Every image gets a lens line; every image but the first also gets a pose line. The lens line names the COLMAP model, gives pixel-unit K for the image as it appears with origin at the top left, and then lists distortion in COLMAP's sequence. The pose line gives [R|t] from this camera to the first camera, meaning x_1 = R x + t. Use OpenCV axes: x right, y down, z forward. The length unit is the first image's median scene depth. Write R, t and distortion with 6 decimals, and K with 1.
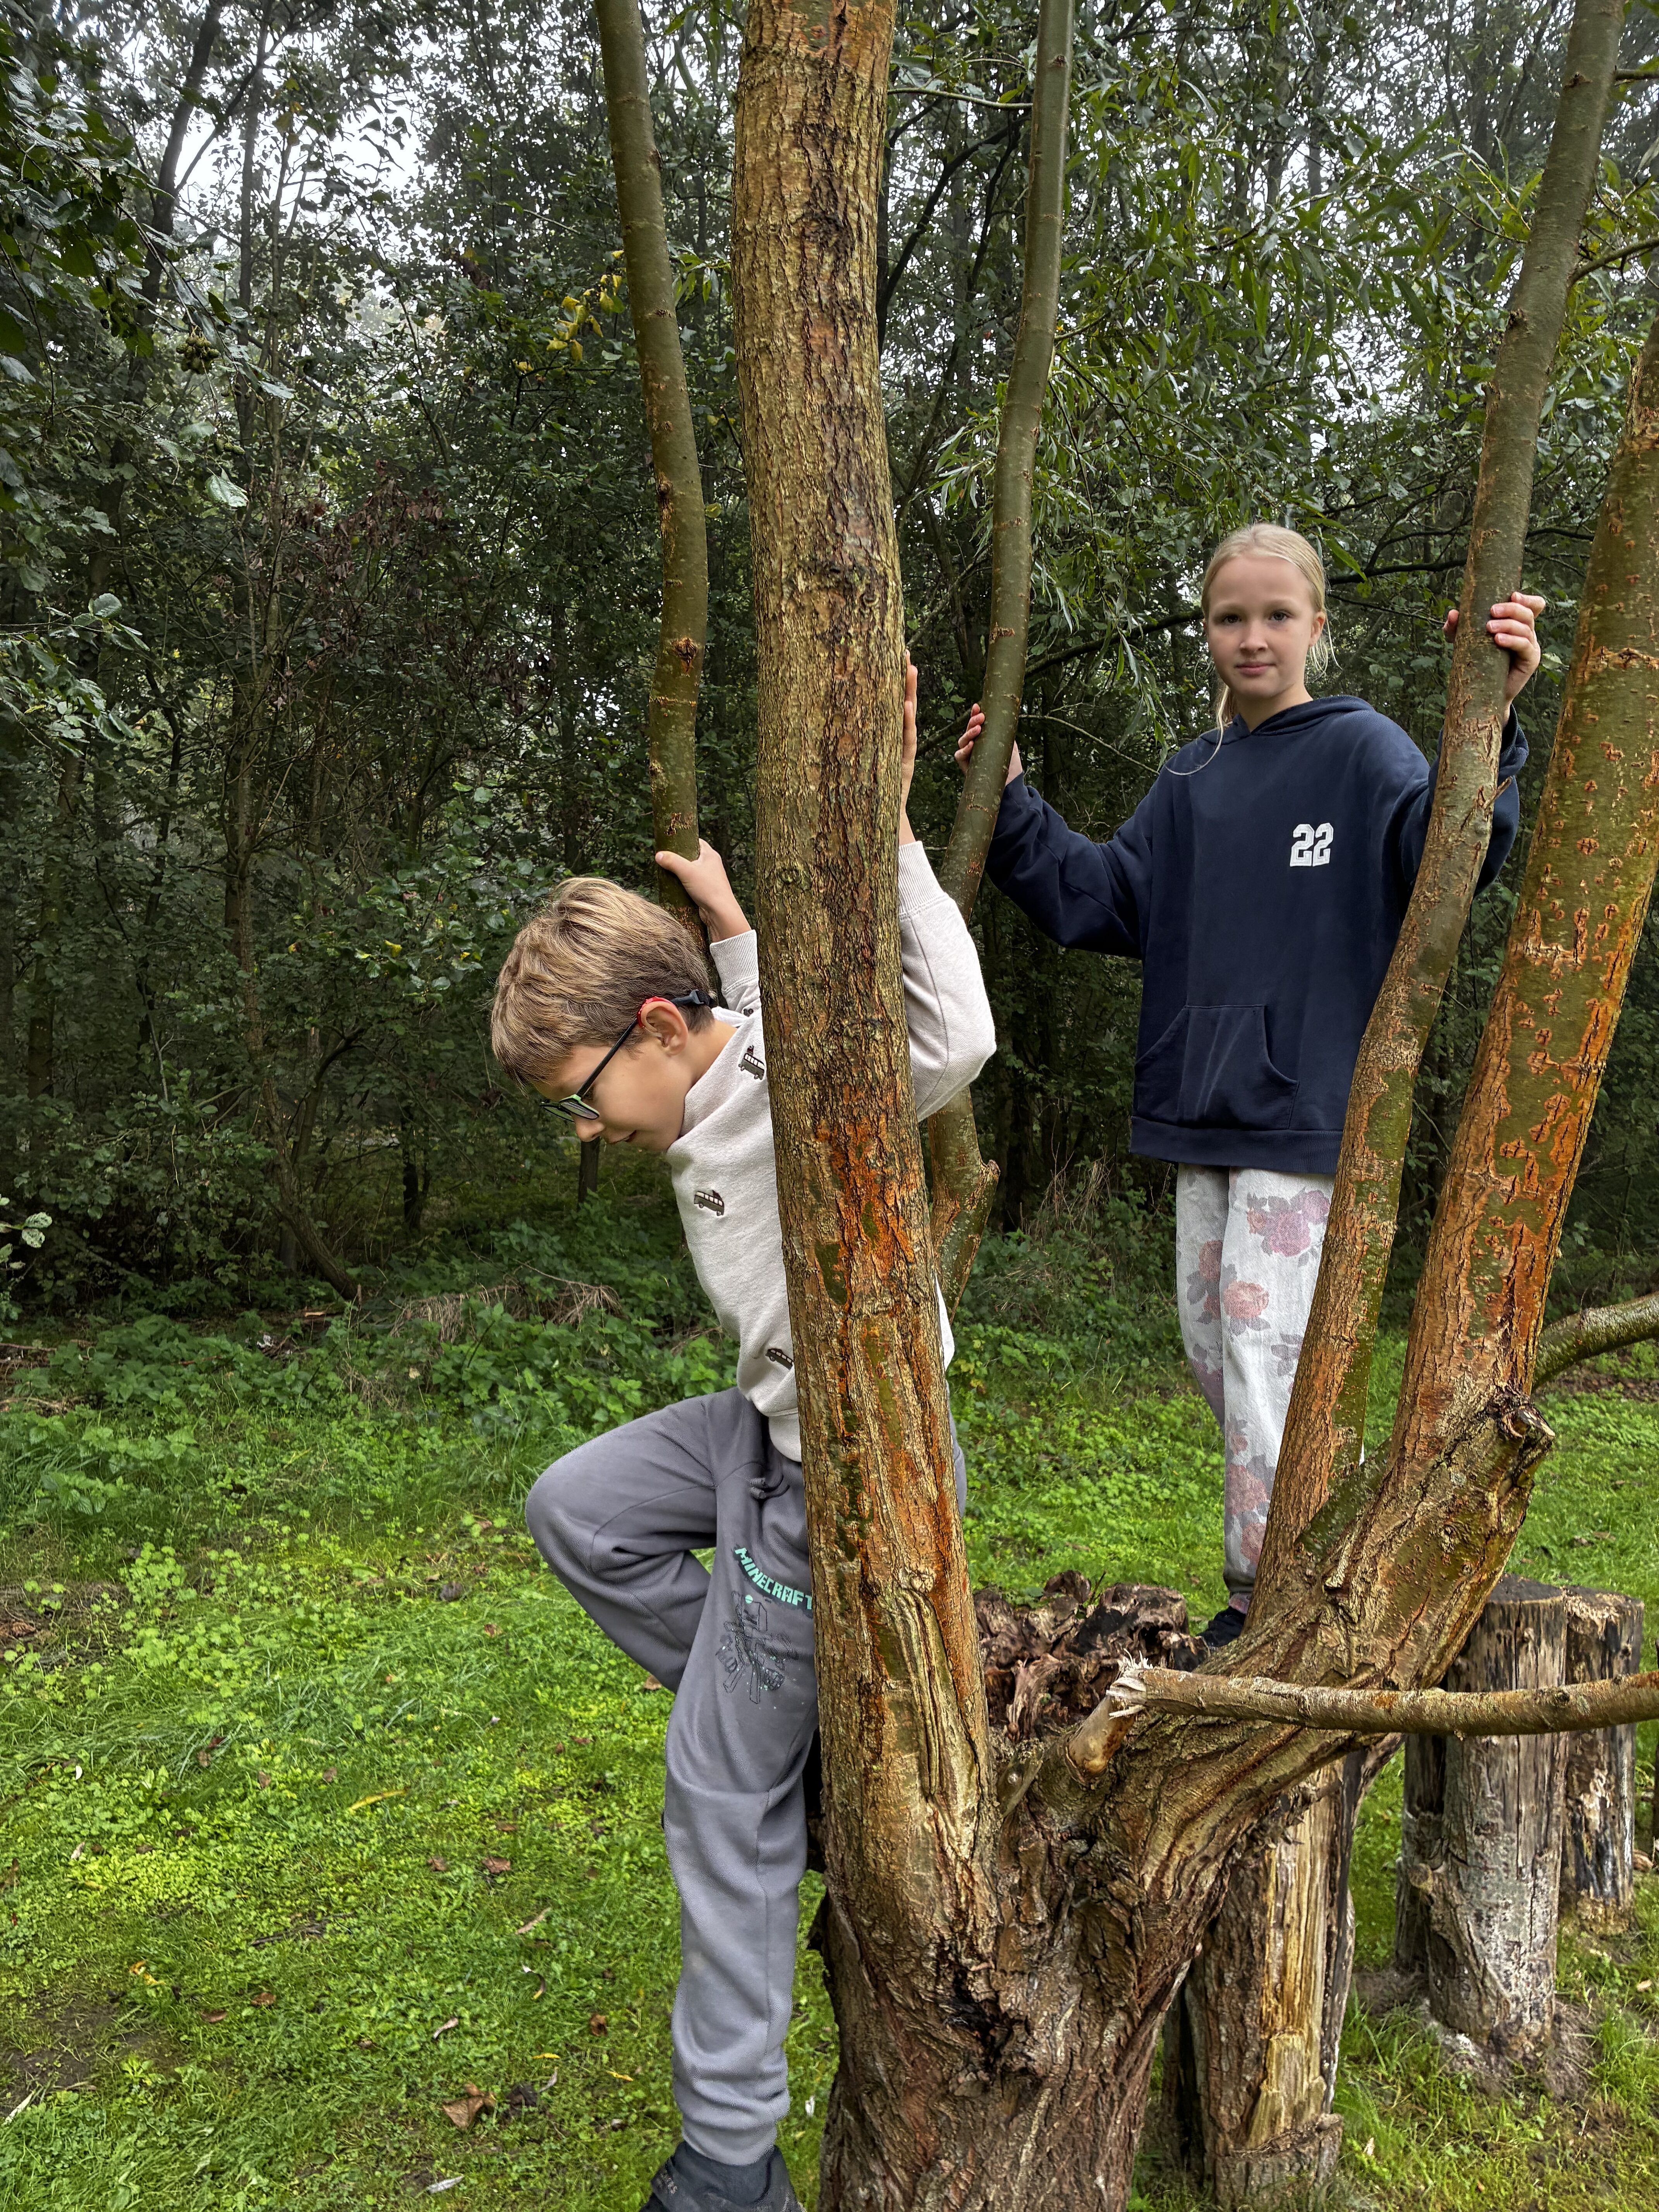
lens RADIAL K [[1666.0, 0, 846.9], [0, 1666.0, 1126.6], [0, 0, 1]] dist [0.050504, -0.050404]
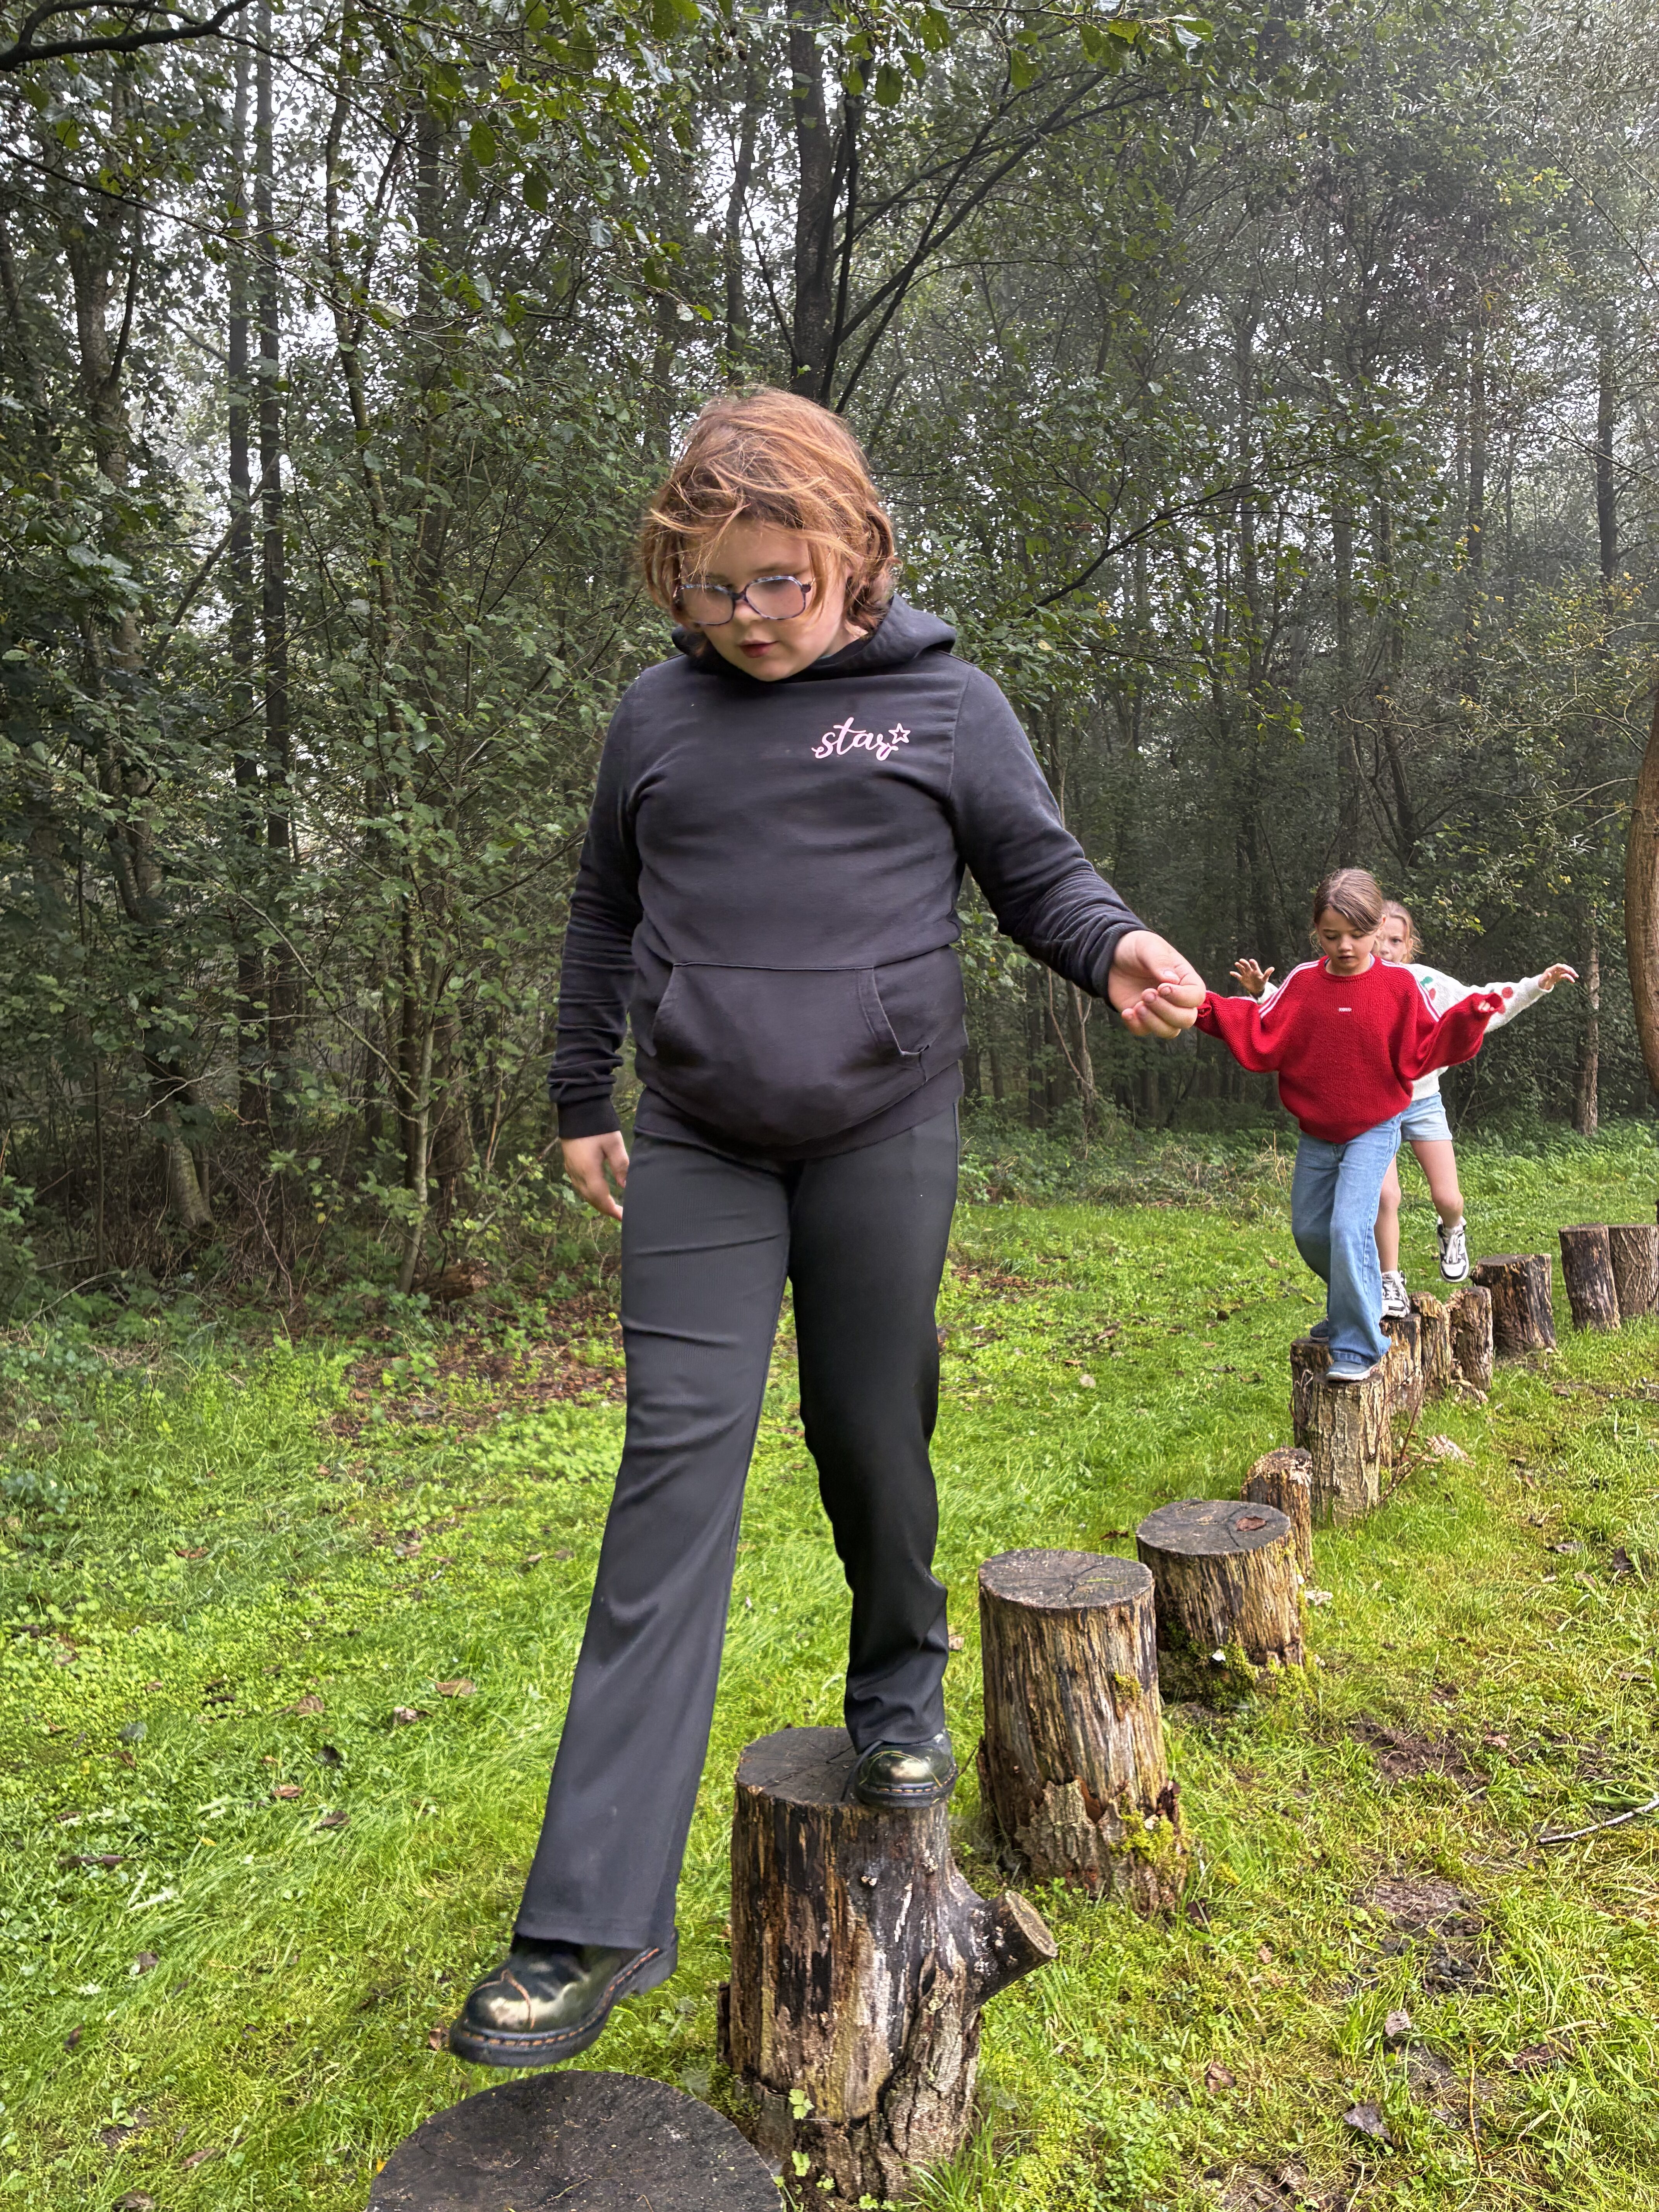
lens RADIAL K [[1666.0, 0, 807.2], [0, 1666.0, 1099.1], [0, 0, 1]] dist [0.050504, -0.050404]
pose [[0.890761, -0.049021, 0.451821, 0.679085], [0.054275, 0.998525, 0.001332, 0.098716], [-0.451220, 0.023336, 0.892108, 0.935101]]
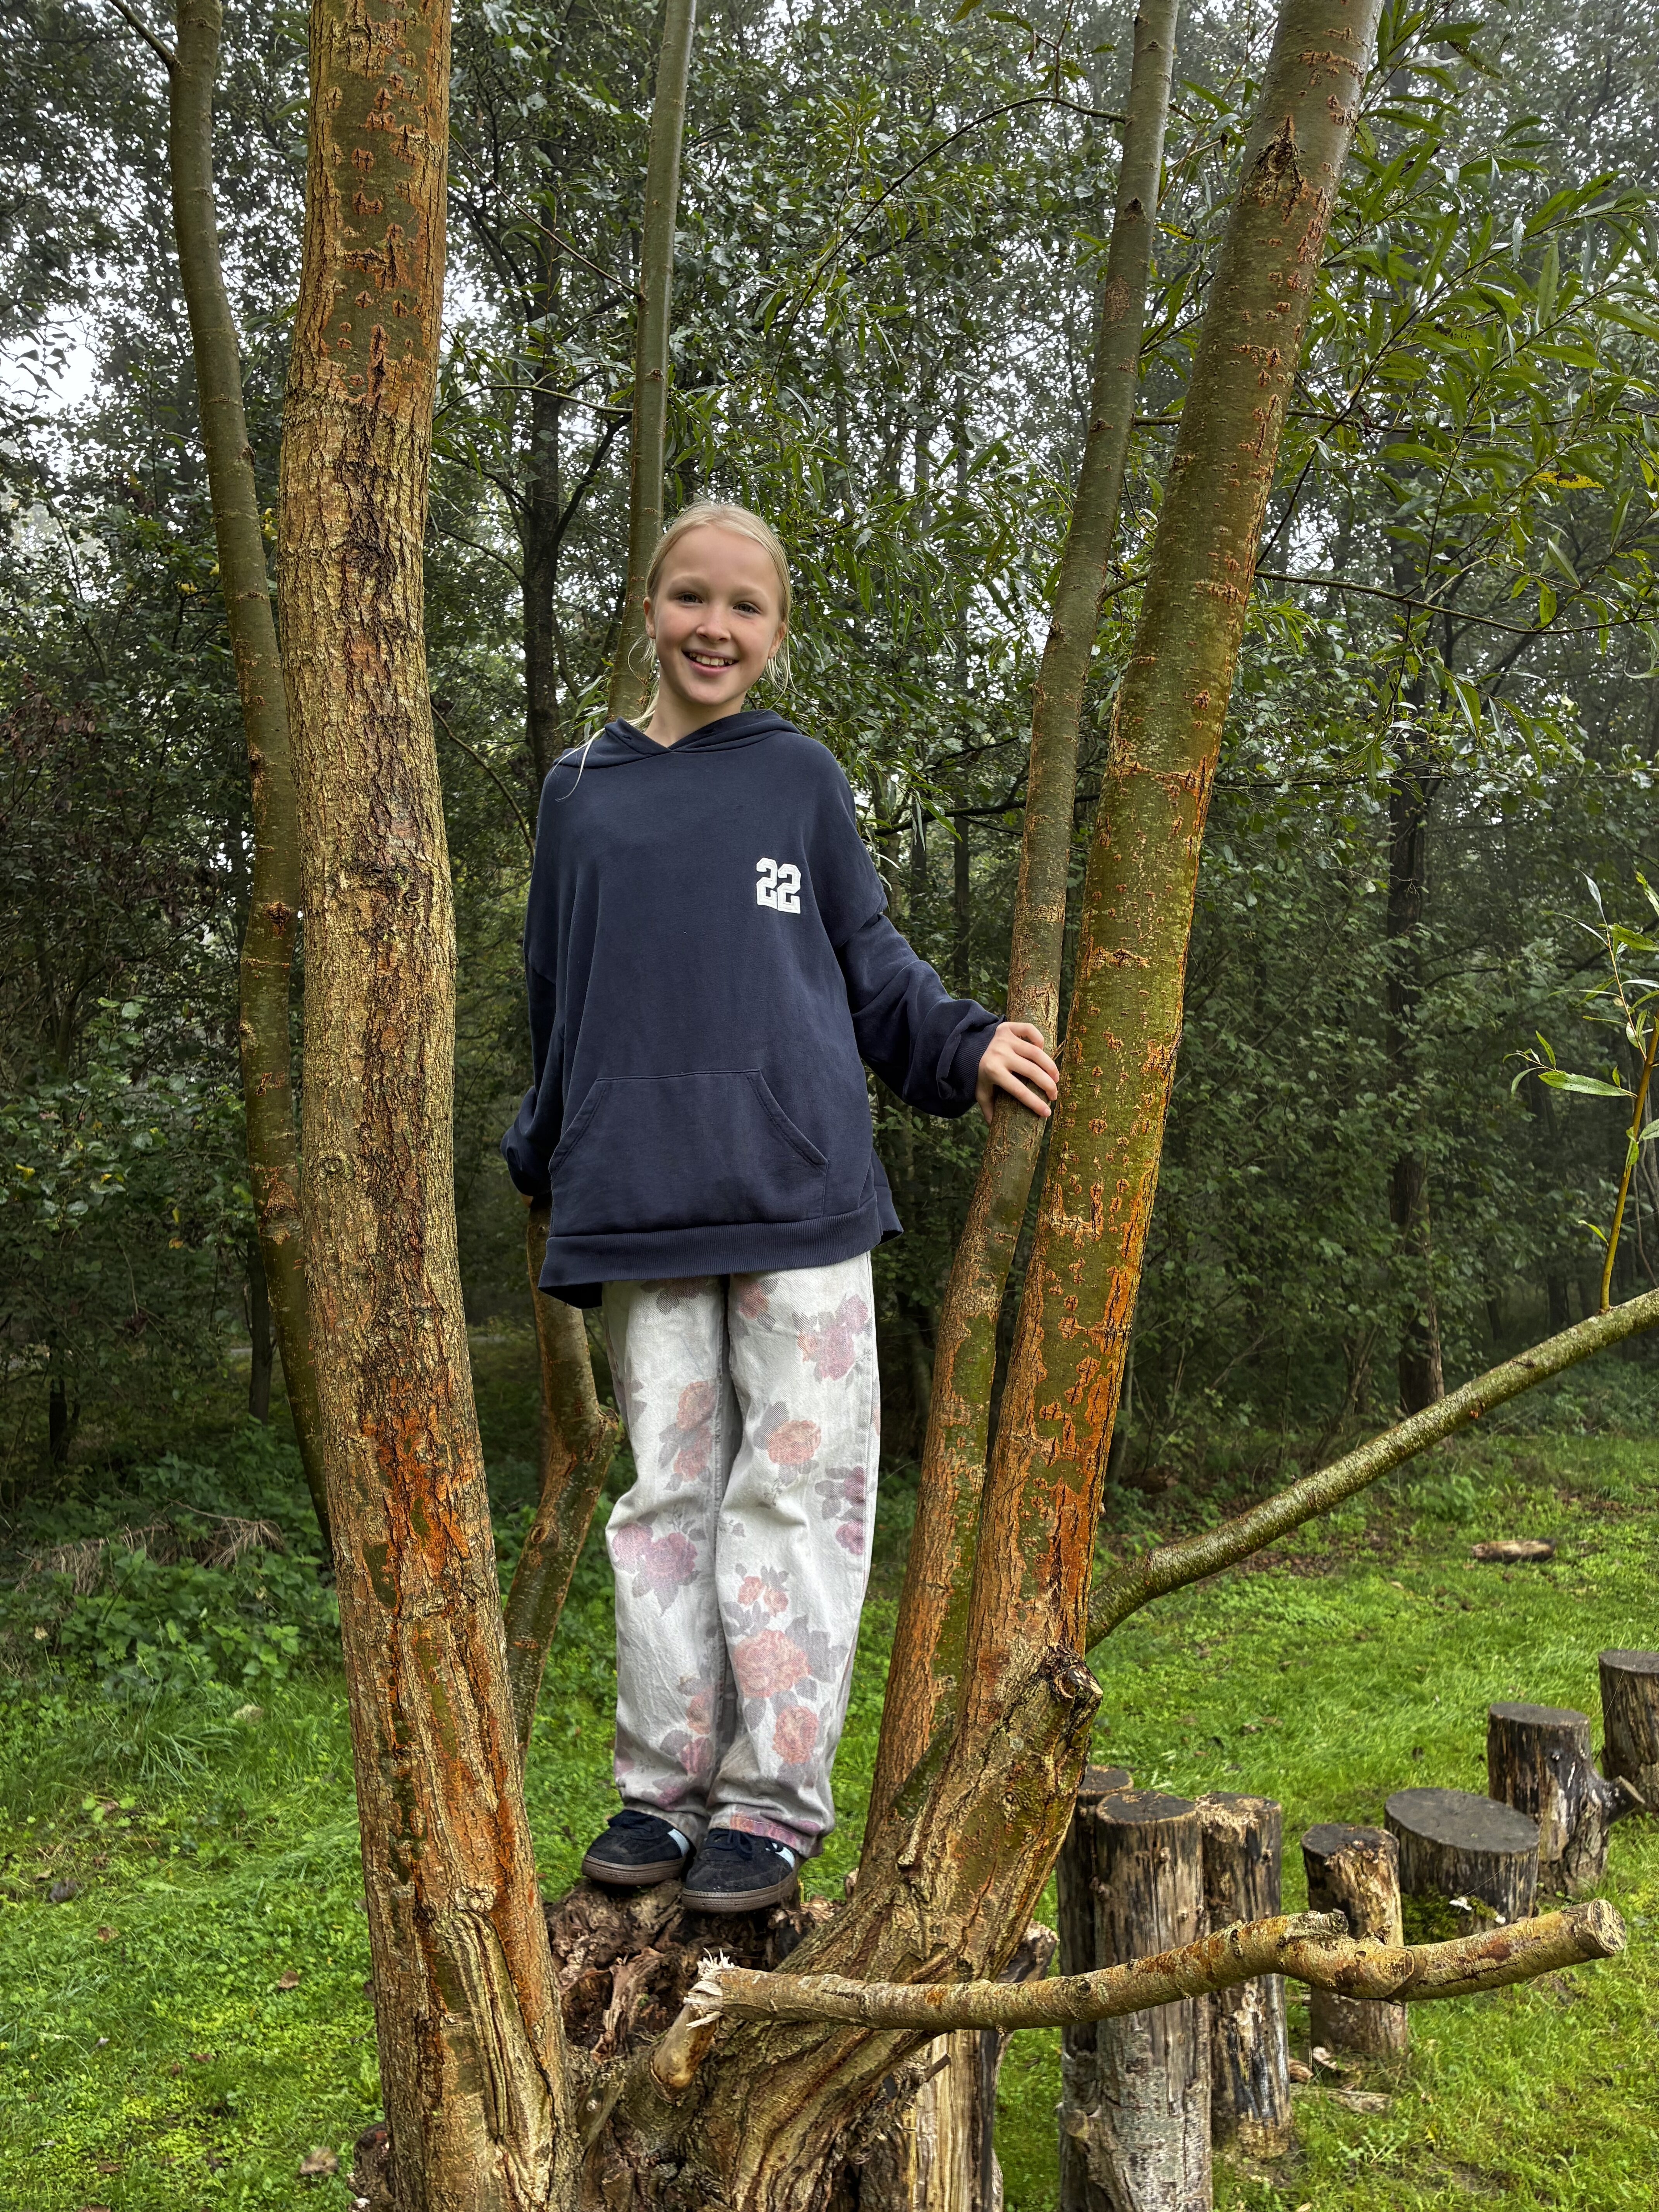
lens RADIAL K [[1666.0, 0, 839.6], [0, 1666.0, 1101.4], [0, 0, 1]] dist [0.050504, -0.050404]
pose [[0.985381, -0.011437, 0.169978, 0.045560], [0.033160, 0.991537, -0.125518, -0.026287], [-0.167104, 0.129320, 0.977421, -0.012740]]
